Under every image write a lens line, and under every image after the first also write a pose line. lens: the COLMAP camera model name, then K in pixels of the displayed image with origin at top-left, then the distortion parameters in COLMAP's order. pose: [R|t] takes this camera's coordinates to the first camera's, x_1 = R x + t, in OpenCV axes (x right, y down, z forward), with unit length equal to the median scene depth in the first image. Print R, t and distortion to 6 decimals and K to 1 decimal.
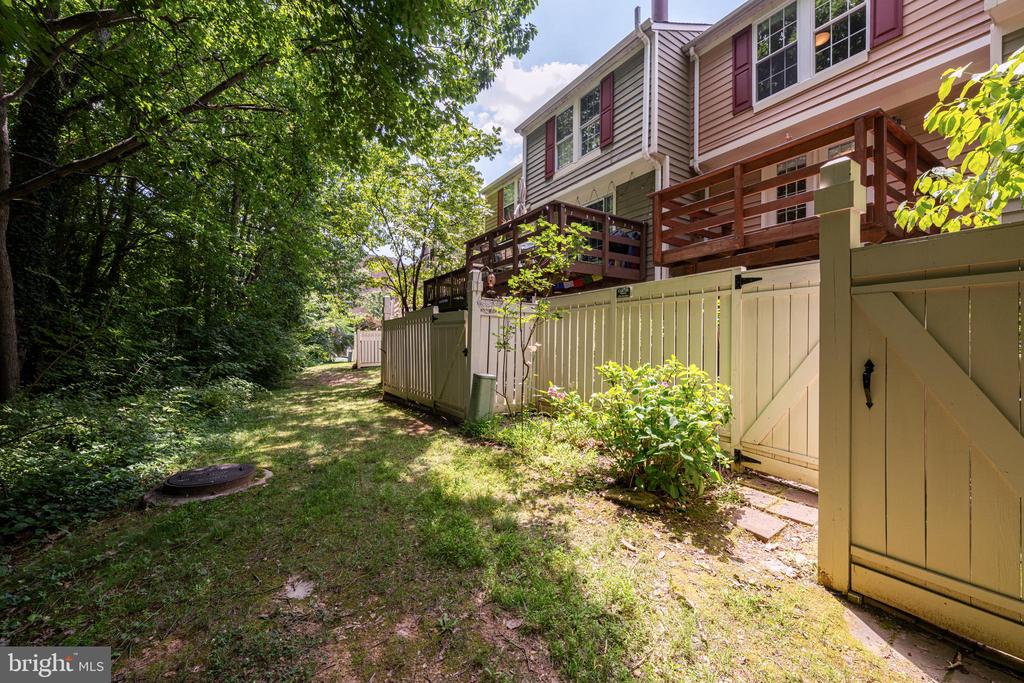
lens RADIAL K [[412.5, 0, 511.6], [0, 412.5, 342.3], [0, 0, 1]] dist [-0.003576, 0.000110]
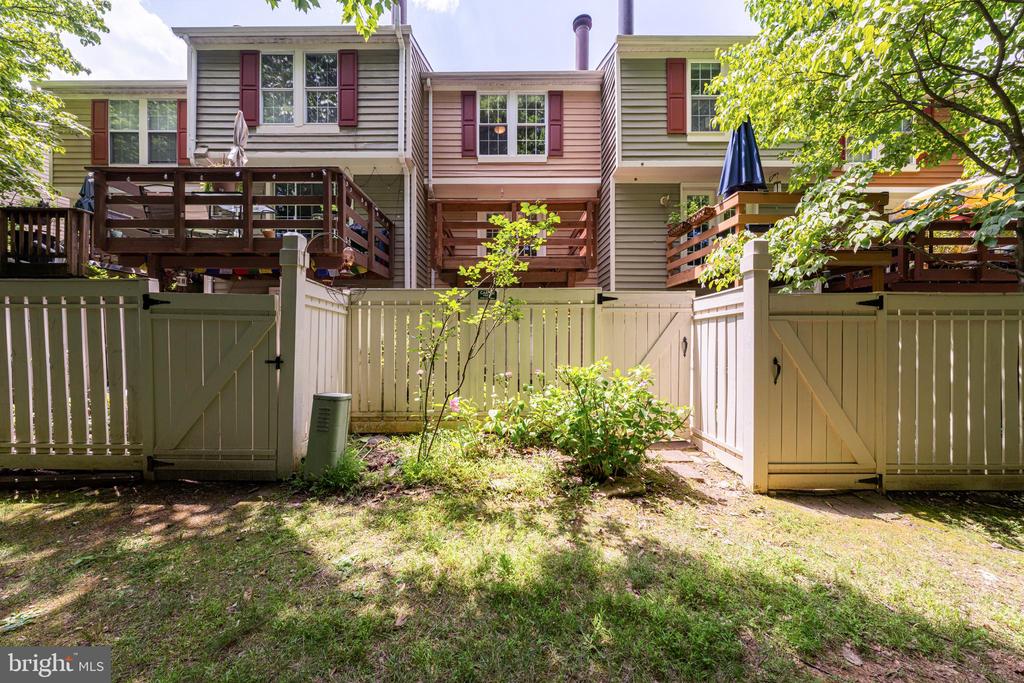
lens RADIAL K [[345.4, 0, 511.9], [0, 345.4, 341.1], [0, 0, 1]] dist [-0.000797, -0.000073]
pose [[0.530916, -0.012631, 0.847330, -0.366218], [-0.002713, 0.999858, 0.016605, -0.018006], [-0.847420, -0.011115, 0.530807, 0.428201]]
